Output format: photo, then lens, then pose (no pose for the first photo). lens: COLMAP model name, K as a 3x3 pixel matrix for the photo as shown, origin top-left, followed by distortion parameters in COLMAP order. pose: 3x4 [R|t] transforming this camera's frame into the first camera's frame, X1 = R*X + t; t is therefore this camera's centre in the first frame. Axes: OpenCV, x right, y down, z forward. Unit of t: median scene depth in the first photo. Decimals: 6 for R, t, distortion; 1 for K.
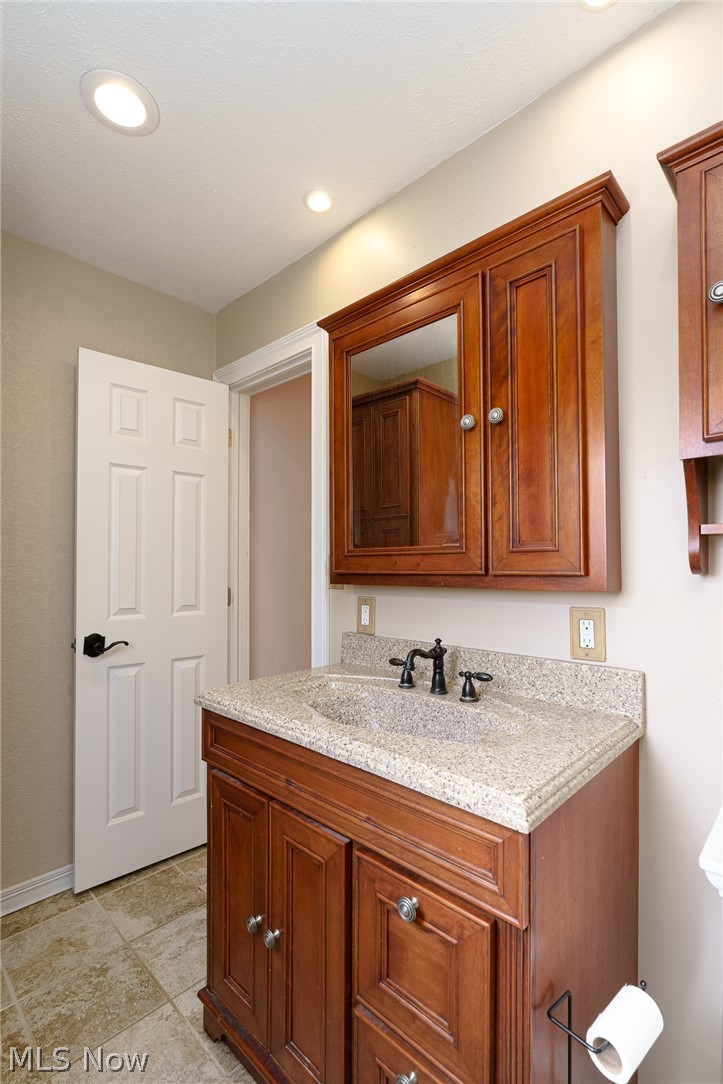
lens RADIAL K [[497.9, 0, 359.6], [0, 497.9, 549.9], [0, 0, 1]] dist [-0.005171, 0.002237]
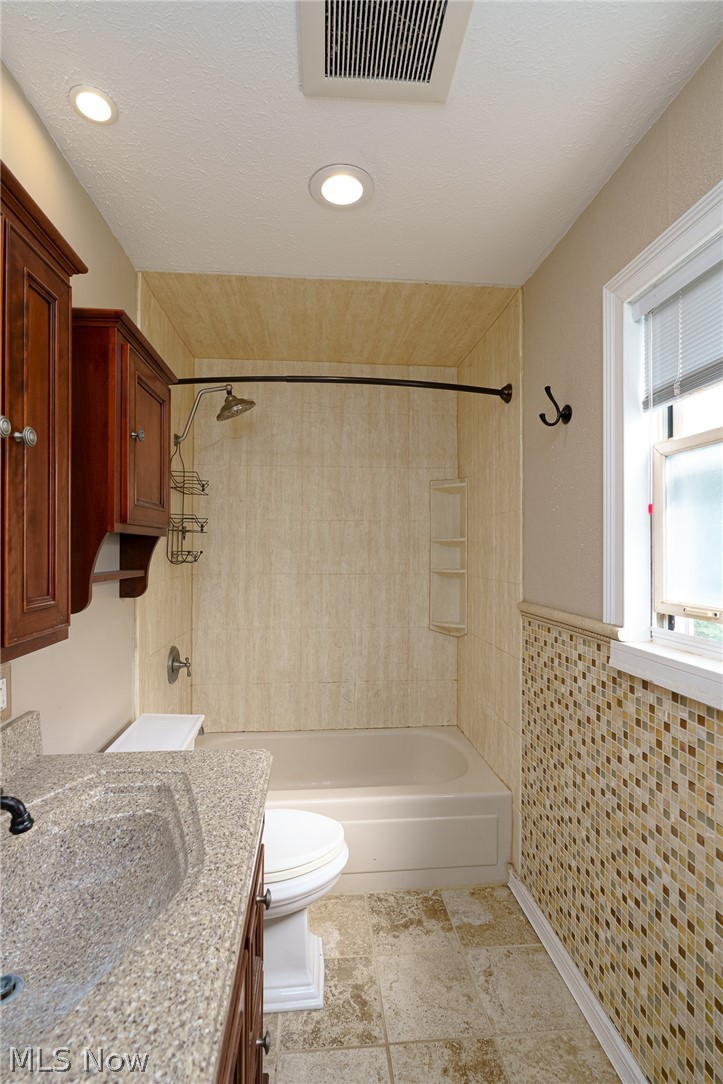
lens RADIAL K [[497.9, 0, 360.7], [0, 497.9, 544.3], [0, 0, 1]] dist [-0.005171, 0.002237]
pose [[-0.753150, 0.005605, 0.657825, -0.608768], [-0.011886, 0.999685, -0.022127, -0.091203], [-0.657742, -0.024484, -0.752846, 1.227832]]
